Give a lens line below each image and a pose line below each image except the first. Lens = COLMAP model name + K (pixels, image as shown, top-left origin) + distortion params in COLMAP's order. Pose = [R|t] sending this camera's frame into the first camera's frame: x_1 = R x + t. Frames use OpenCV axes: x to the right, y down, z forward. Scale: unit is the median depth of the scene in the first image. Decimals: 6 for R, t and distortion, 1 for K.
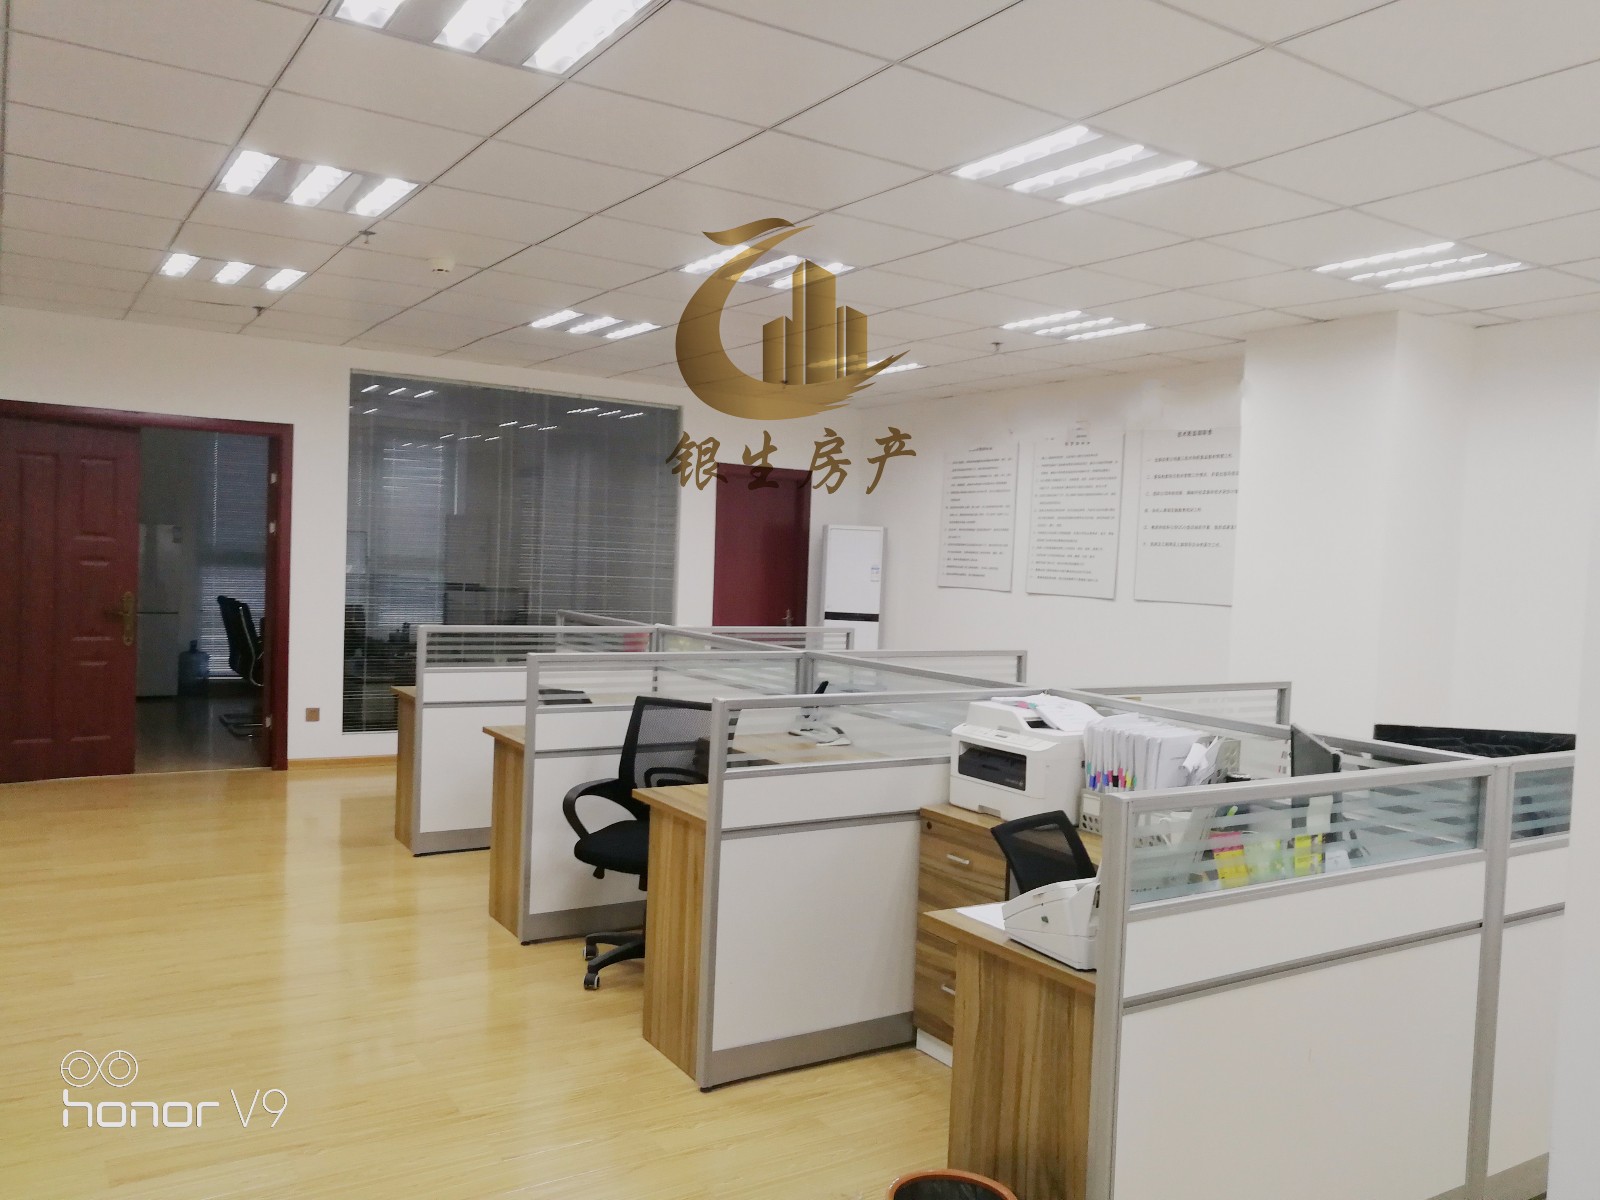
lens RADIAL K [[1268.7, 0, 801.5], [0, 1268.7, 596.9], [0, 0, 1]] dist [0.016175, 0.012836]
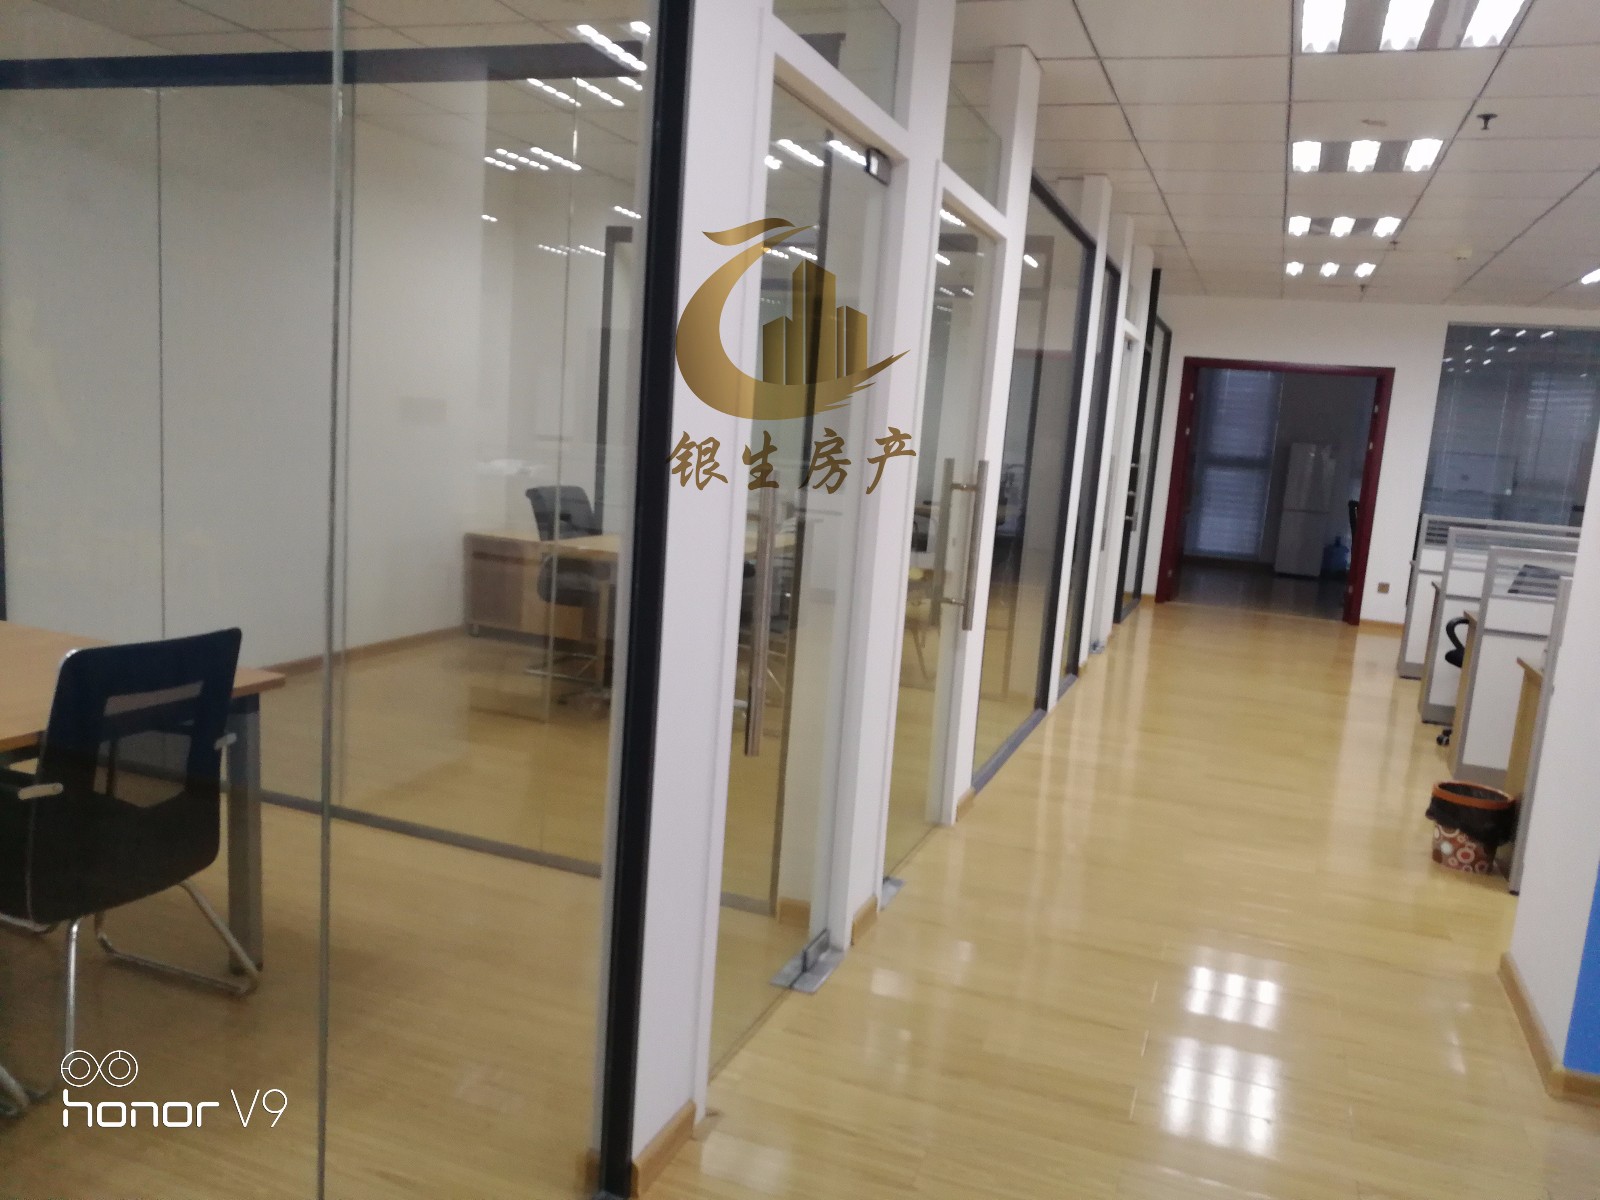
lens RADIAL K [[1268.7, 0, 799.2], [0, 1268.7, 601.5], [0, 0, 1]] dist [0.016175, 0.012836]
pose [[0.605873, 0.120866, -0.786327, 0.409097], [-0.075897, 0.992665, 0.094102, 0.038495], [0.791933, 0.002666, 0.610602, -0.409758]]
